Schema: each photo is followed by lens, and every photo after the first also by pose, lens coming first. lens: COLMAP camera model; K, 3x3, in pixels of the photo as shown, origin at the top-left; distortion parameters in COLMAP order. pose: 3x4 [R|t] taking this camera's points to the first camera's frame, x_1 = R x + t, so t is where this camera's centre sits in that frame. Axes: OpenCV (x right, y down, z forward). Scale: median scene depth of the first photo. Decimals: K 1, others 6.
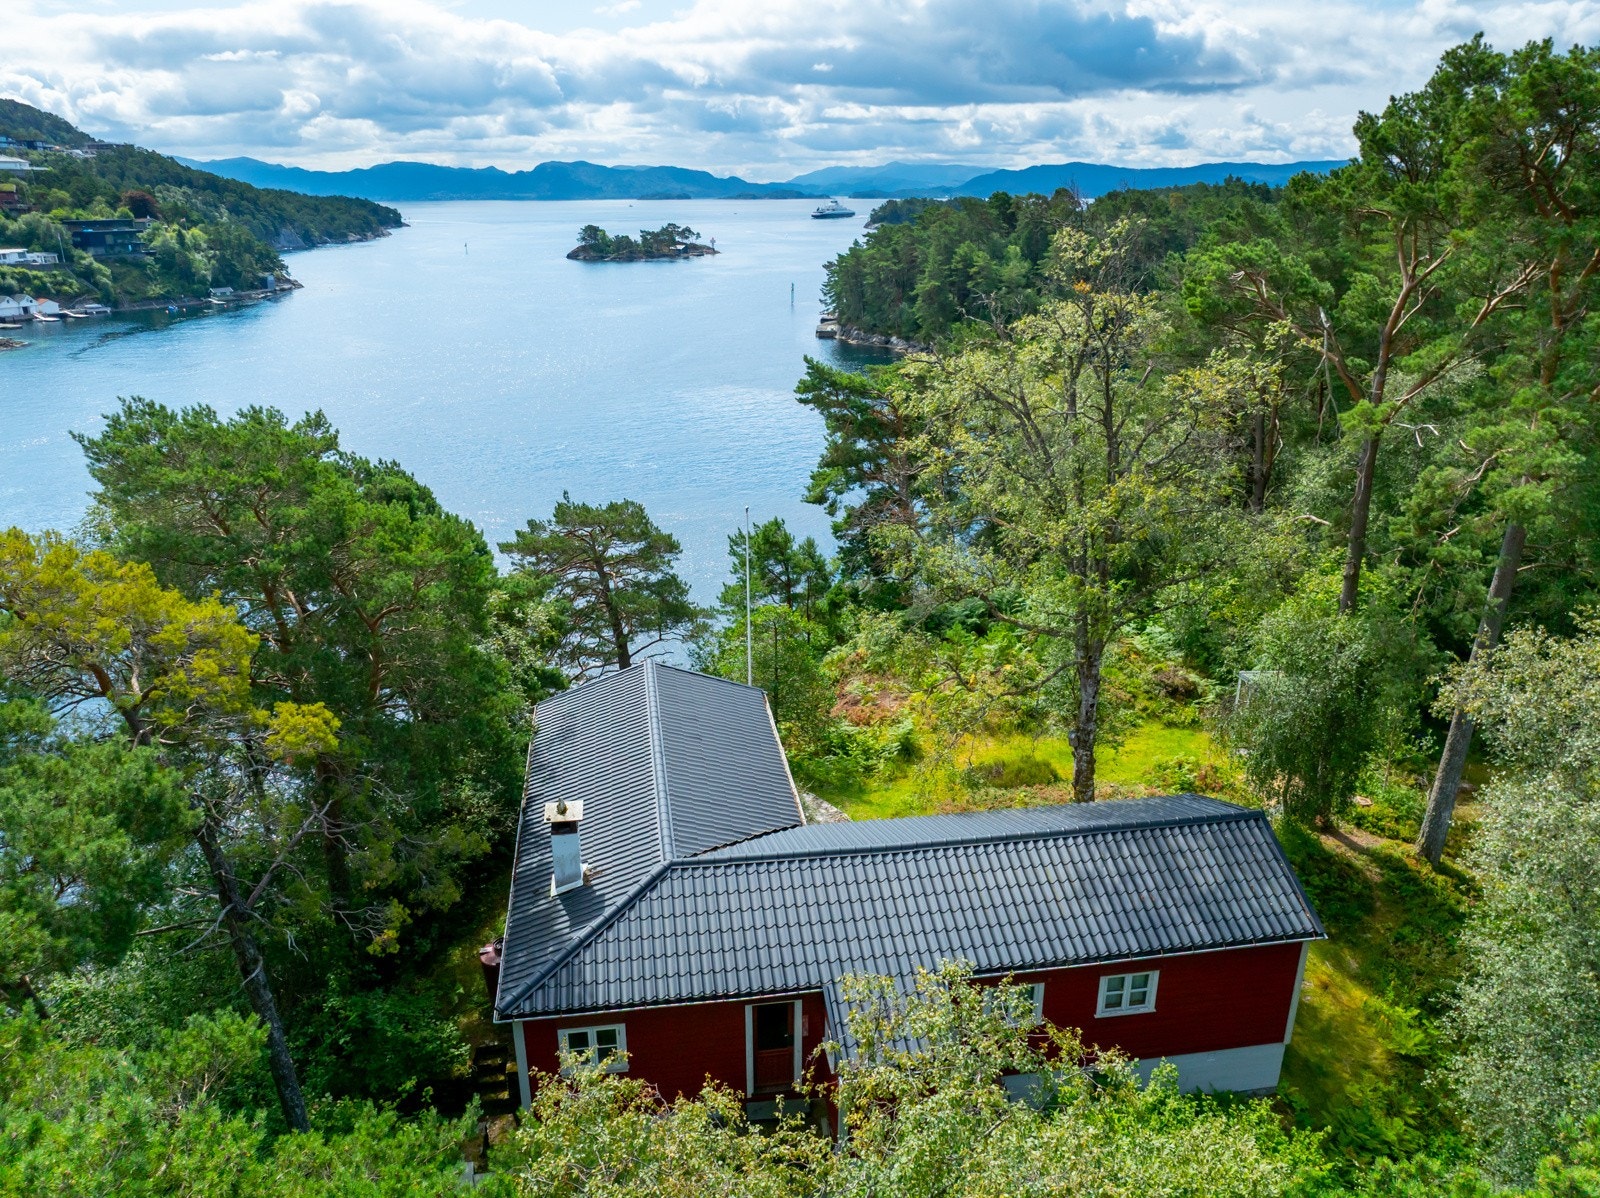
lens RADIAL K [[1146.5, 0, 792.3], [0, 1146.5, 620.9], [0, 0, 1]] dist [-0.047790, 0.024782]
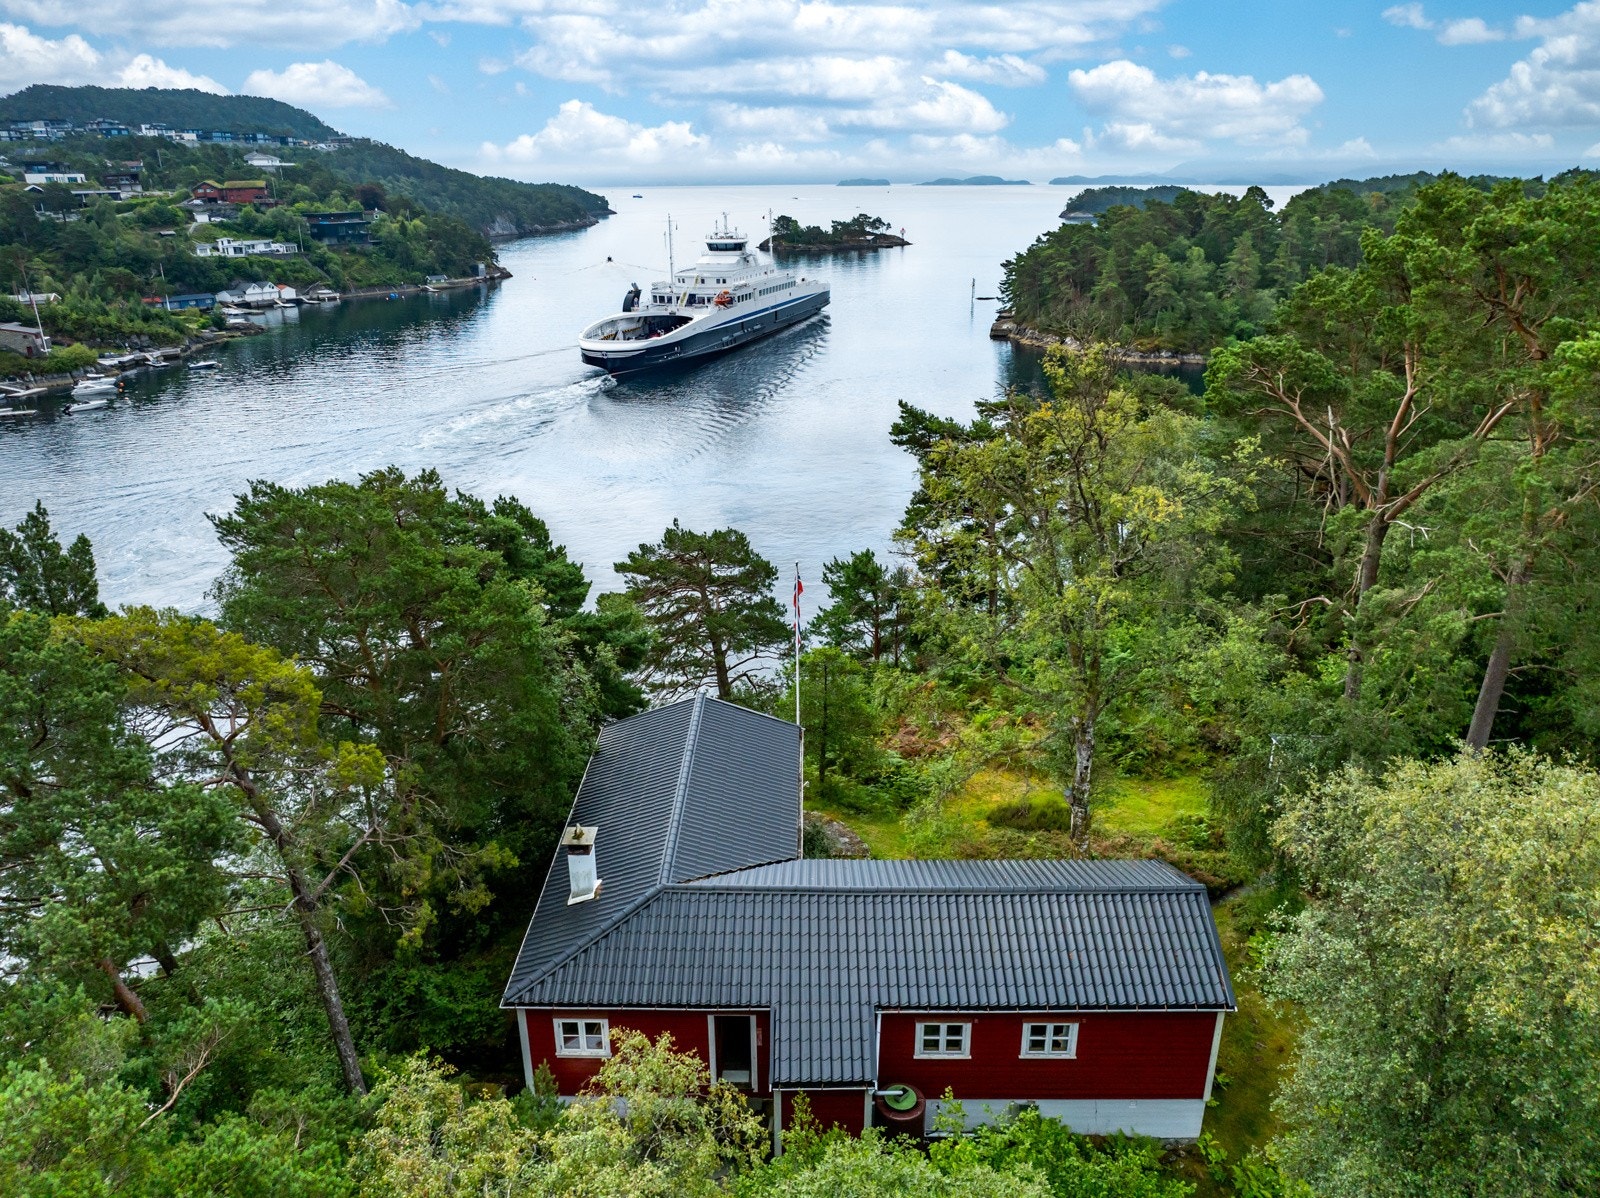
lens RADIAL K [[1131.7, 0, 792.6], [0, 1131.7, 624.6], [0, 0, 1]] dist [-0.046266, 0.022839]
pose [[0.986533, 0.056115, -0.153633, 0.116743], [-0.053204, 0.998319, 0.022998, -0.057703], [0.154665, -0.014515, 0.987860, -0.079900]]
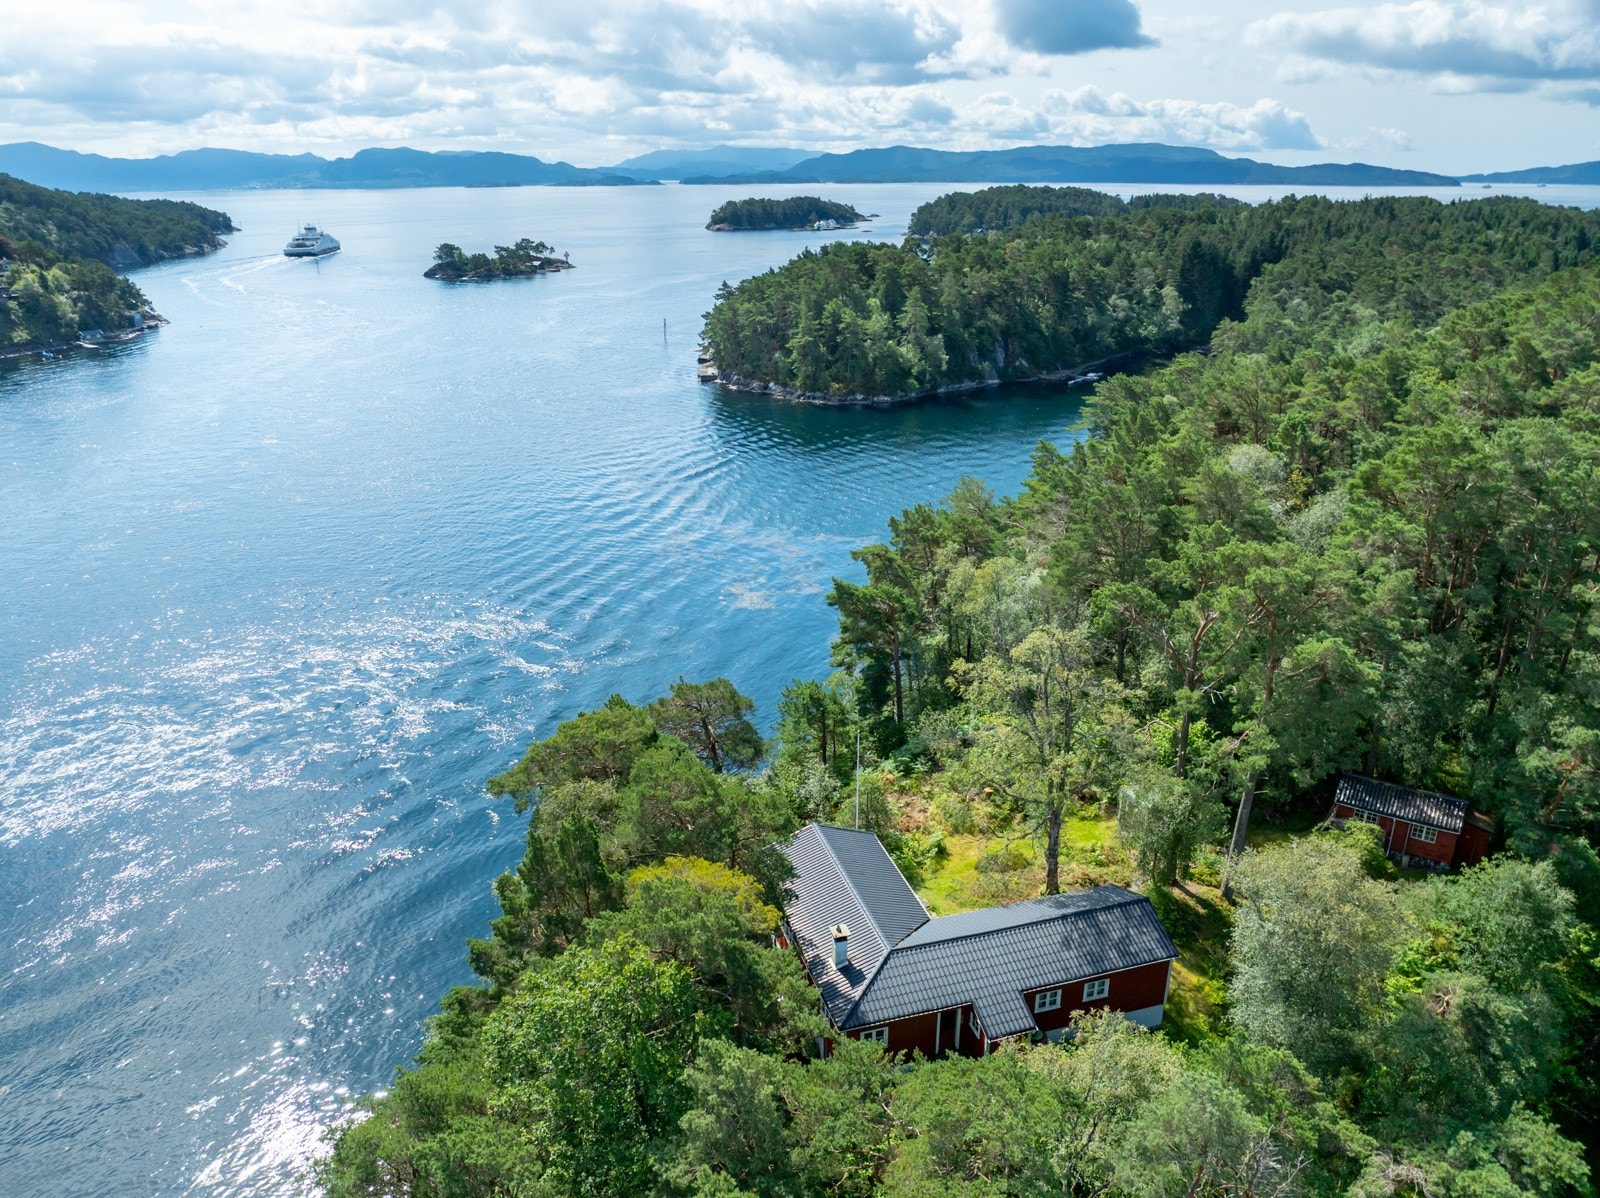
lens RADIAL K [[1131.7, 0, 792.6], [0, 1131.7, 624.6], [0, 0, 1]] dist [-0.046266, 0.022839]
pose [[0.989907, -0.053926, 0.131059, -0.330071], [0.050952, 0.998364, 0.025940, -0.287517], [-0.132243, -0.019000, 0.991035, -0.660114]]
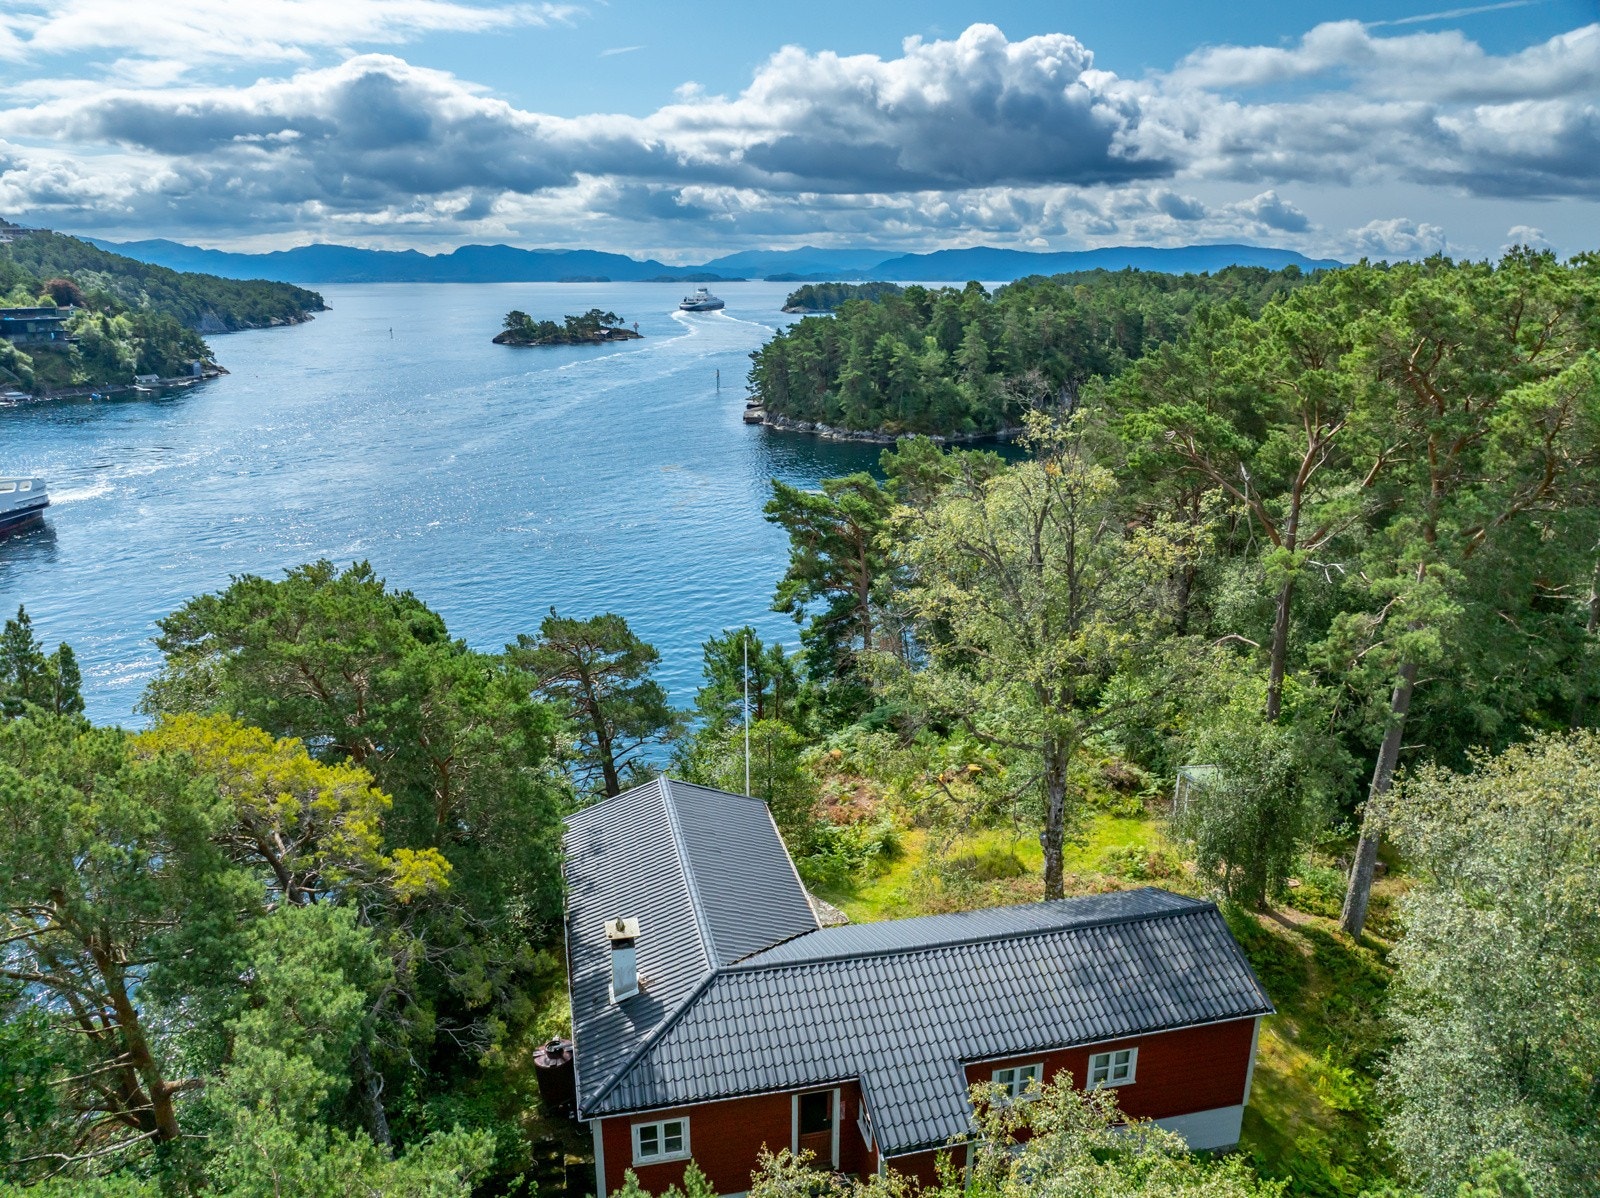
lens RADIAL K [[1131.7, 0, 792.6], [0, 1131.7, 624.6], [0, 0, 1]] dist [-0.046266, 0.022839]
pose [[0.997479, -0.018145, 0.068597, -0.063151], [0.022138, 0.998076, -0.057908, -0.041560], [-0.067414, 0.059280, 0.995962, -0.092274]]
